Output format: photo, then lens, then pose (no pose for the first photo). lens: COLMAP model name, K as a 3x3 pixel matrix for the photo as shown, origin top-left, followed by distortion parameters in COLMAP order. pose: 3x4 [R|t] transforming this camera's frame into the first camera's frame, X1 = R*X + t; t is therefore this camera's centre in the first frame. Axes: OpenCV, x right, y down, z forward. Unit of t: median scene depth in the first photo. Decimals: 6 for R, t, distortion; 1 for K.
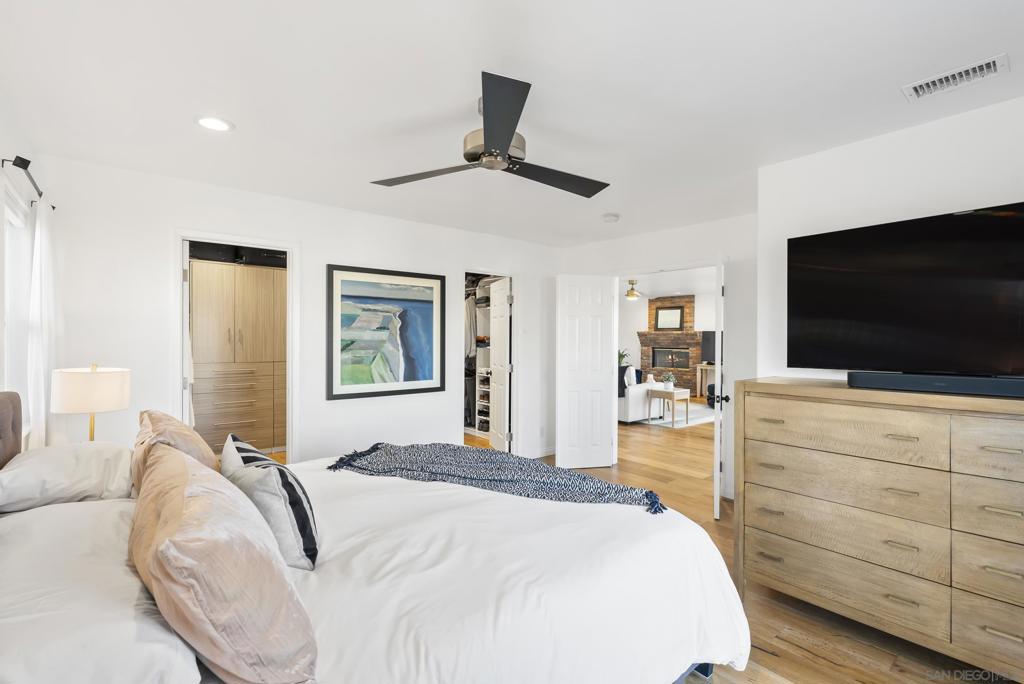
lens RADIAL K [[461.1, 0, 510.9], [0, 461.1, 337.4], [0, 0, 1]] dist [-0.001311, 0.000048]
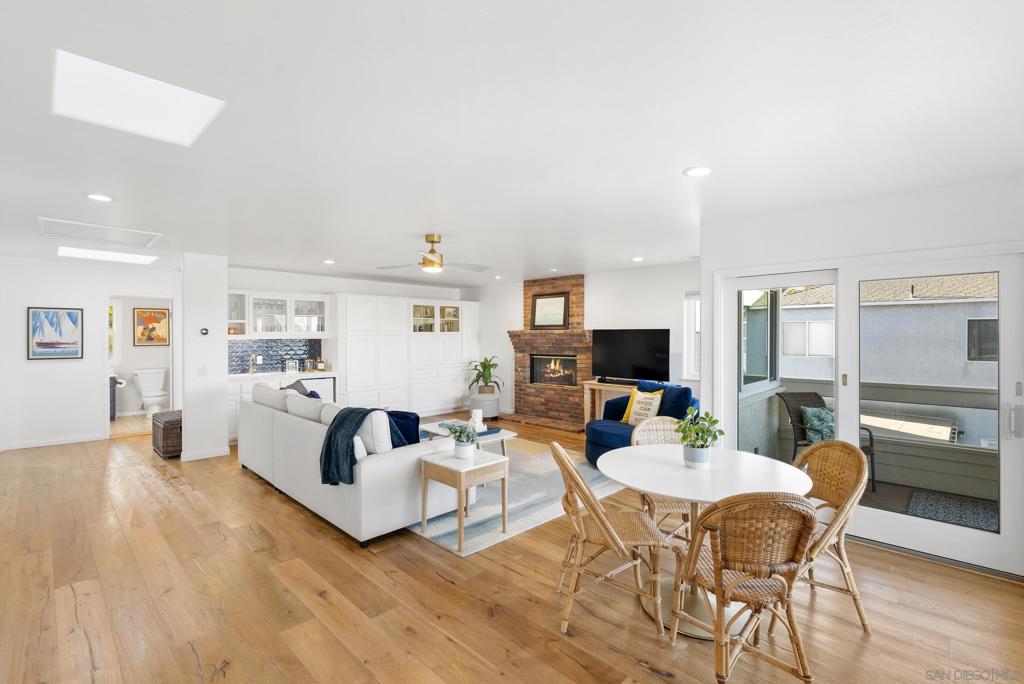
lens RADIAL K [[462.2, 0, 512.3], [0, 462.2, 334.4], [0, 0, 1]] dist [-0.002050, 0.000106]
pose [[0.994472, -0.008994, 0.104616, 0.223597], [0.009253, 0.999955, -0.001994, -0.006139], [-0.104593, 0.002951, 0.994511, 0.349183]]
